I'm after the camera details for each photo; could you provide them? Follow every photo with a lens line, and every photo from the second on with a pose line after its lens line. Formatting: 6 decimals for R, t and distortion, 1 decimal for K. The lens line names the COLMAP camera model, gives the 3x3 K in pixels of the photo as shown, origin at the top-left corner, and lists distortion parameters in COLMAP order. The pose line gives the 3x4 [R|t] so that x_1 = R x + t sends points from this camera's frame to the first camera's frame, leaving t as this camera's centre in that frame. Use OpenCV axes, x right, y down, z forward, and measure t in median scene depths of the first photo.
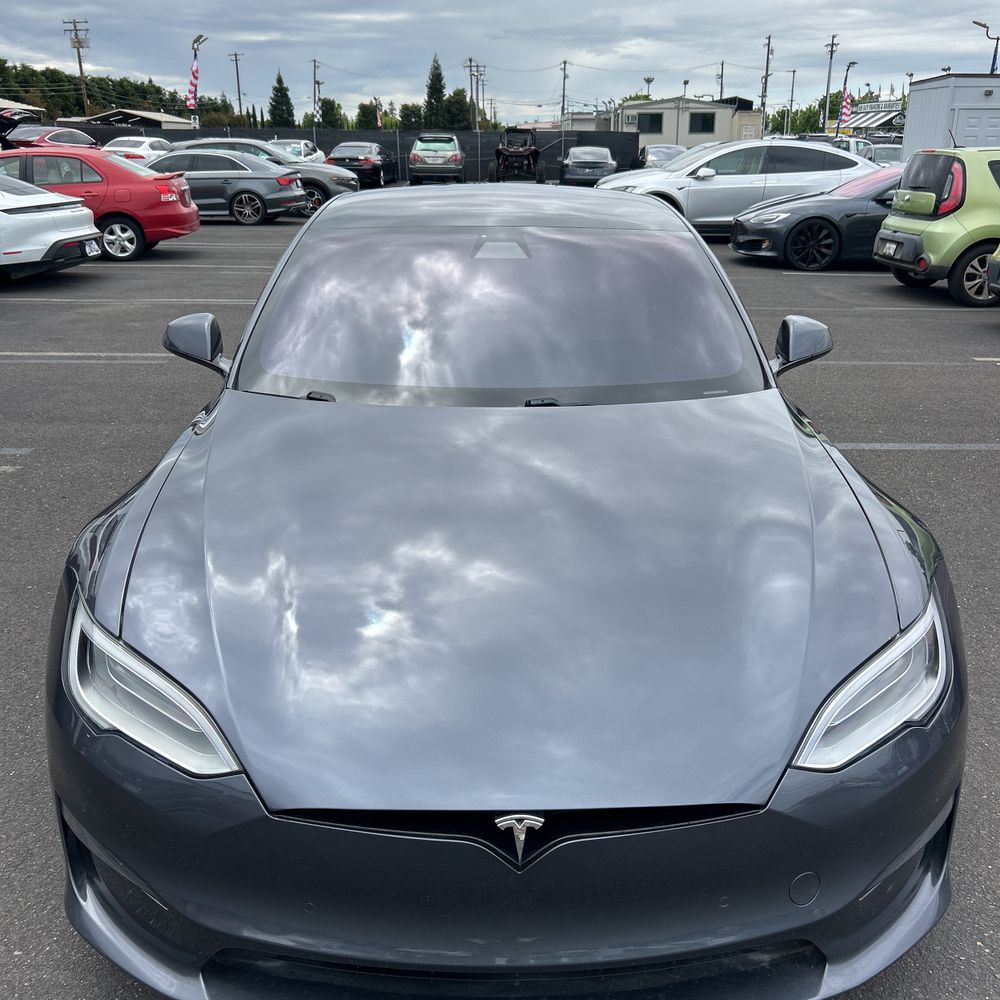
lens RADIAL K [[1005.8, 0, 503.7], [0, 1005.8, 490.3], [0, 0, 1]] dist [0.016220, 0.007548]
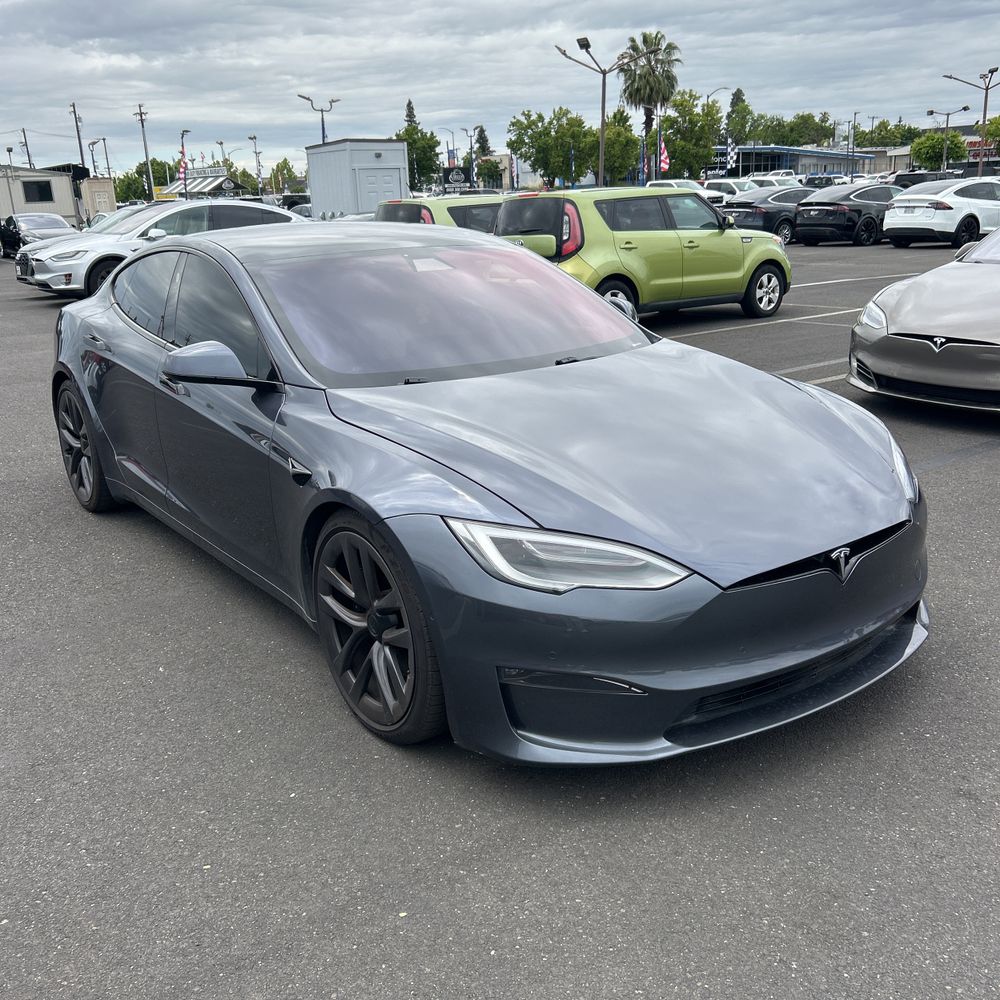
lens RADIAL K [[1004.2, 0, 504.5], [0, 1004.2, 499.8], [0, 0, 1]] dist [0.022544, -0.009634]
pose [[0.808324, -0.202034, 0.552987, -0.181996], [0.229690, 0.973063, 0.019762, 0.010992], [-0.542084, 0.111042, 0.832956, -0.014368]]
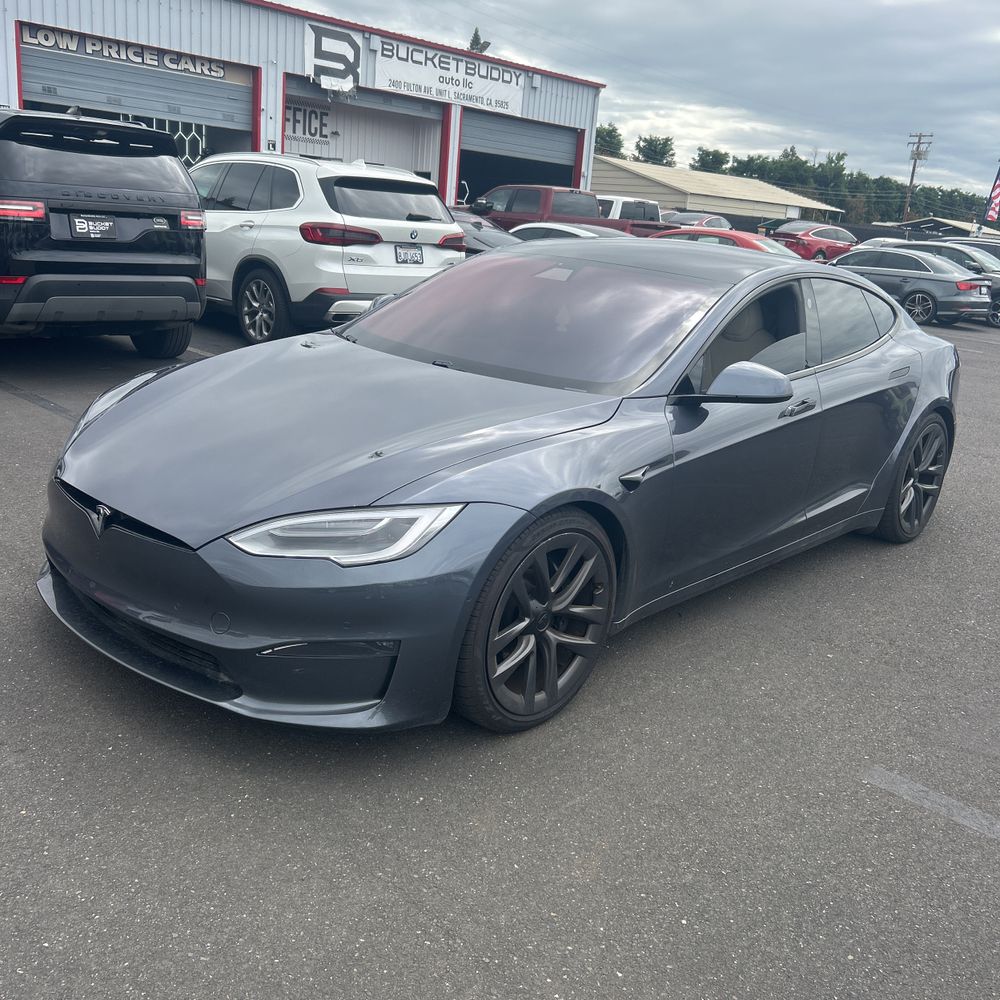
lens RADIAL K [[1004.2, 0, 504.5], [0, 1004.2, 499.8], [0, 0, 1]] dist [0.022544, -0.009634]
pose [[0.727418, 0.251366, -0.638497, 0.225881], [-0.306298, 0.951589, 0.025670, 0.006149], [0.614040, 0.176898, 0.769196, 0.007475]]
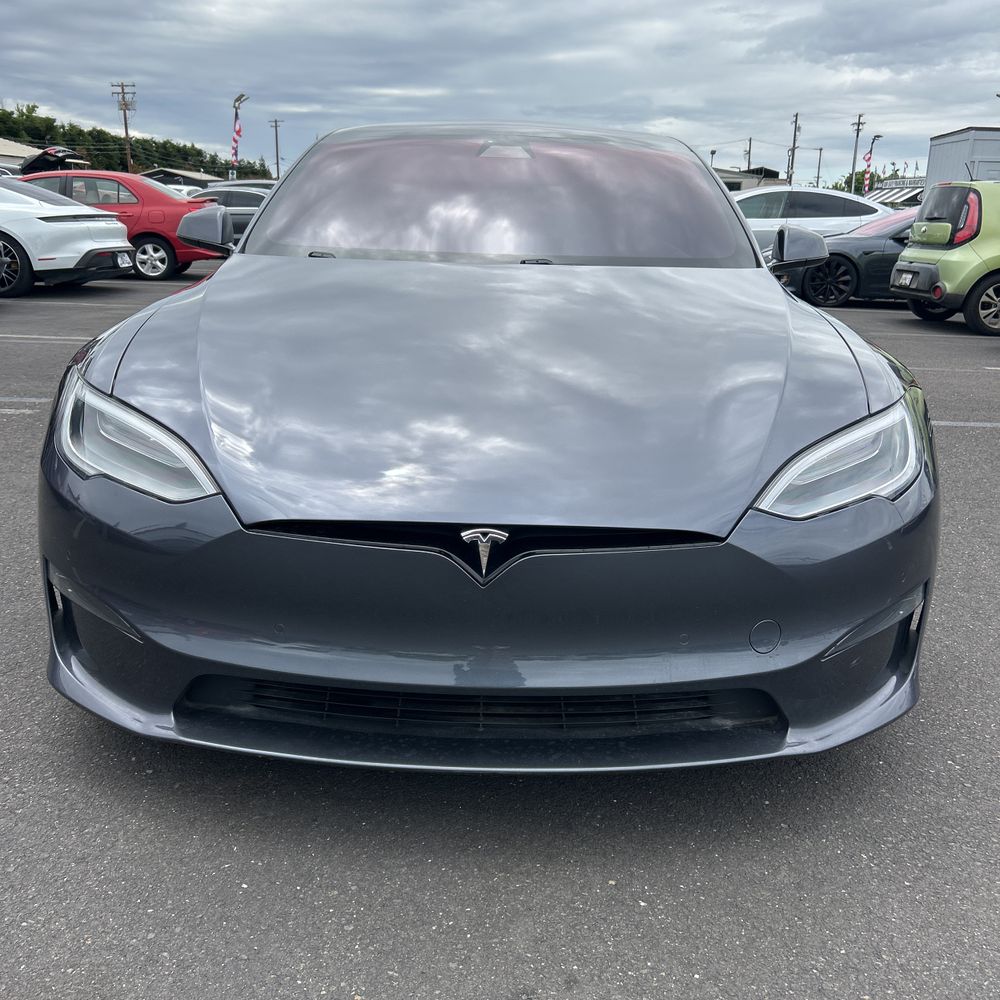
lens RADIAL K [[1004.2, 0, 504.5], [0, 1004.2, 499.8], [0, 0, 1]] dist [0.022544, -0.009634]
pose [[0.999312, 0.031003, -0.020336, 0.007530], [-0.032083, 0.997964, -0.055128, 0.046799], [0.018585, 0.055743, 0.998272, -0.003340]]
